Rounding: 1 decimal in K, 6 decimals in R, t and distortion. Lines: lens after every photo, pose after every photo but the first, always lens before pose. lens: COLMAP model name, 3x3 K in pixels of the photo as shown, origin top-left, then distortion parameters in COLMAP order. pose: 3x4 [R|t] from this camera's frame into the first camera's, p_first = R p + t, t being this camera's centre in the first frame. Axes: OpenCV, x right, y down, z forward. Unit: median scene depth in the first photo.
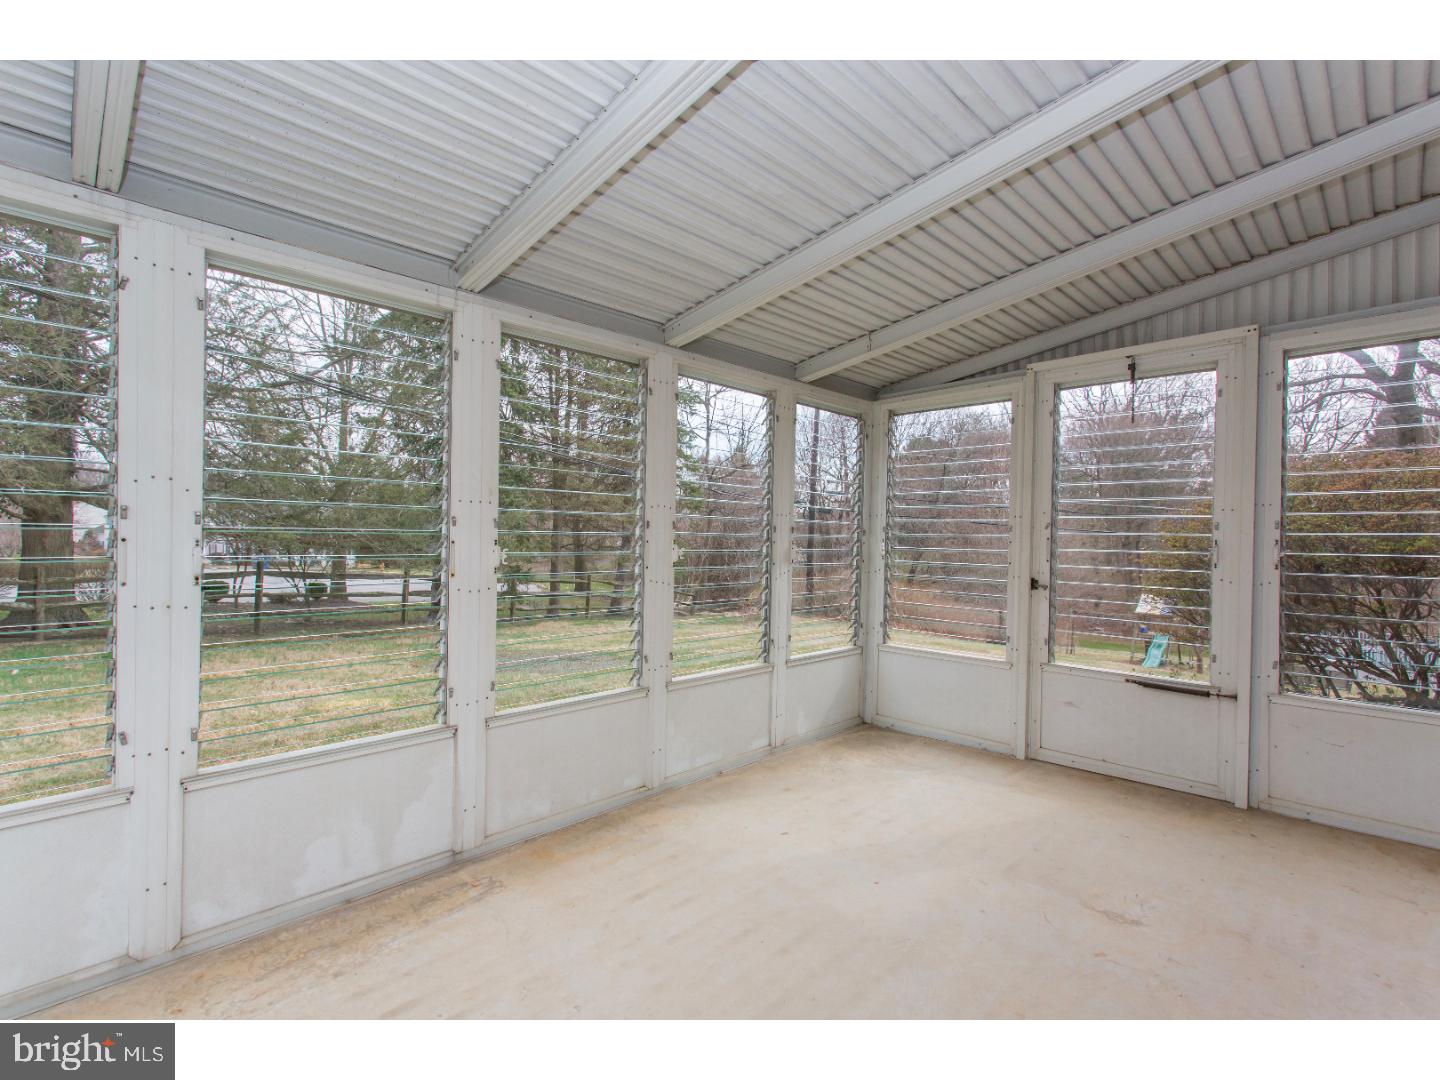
lens RADIAL K [[701.1, 0, 714.8], [0, 701.1, 536.5], [0, 0, 1]] dist [0.000897, 0.000199]
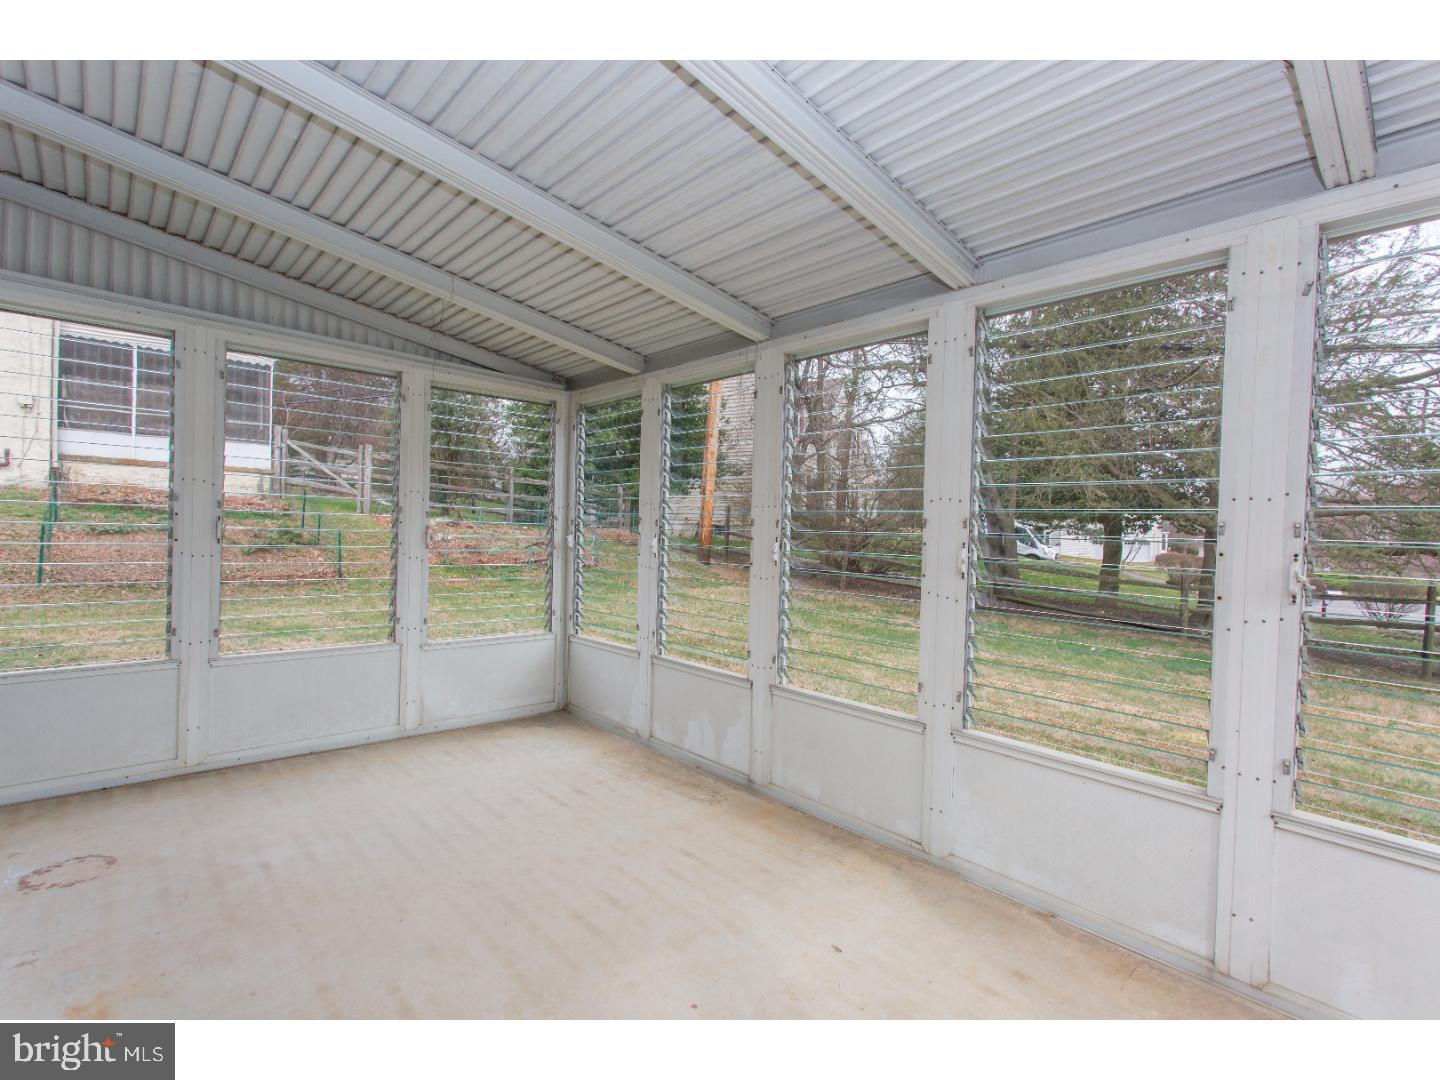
lens RADIAL K [[701.1, 0, 714.8], [0, 701.1, 536.5], [0, 0, 1]] dist [0.000897, 0.000199]
pose [[-0.082386, -0.007894, -0.996569, 0.961011], [-0.032464, 0.999459, -0.005233, 0.017853], [0.996072, 0.031921, -0.082598, 1.081988]]
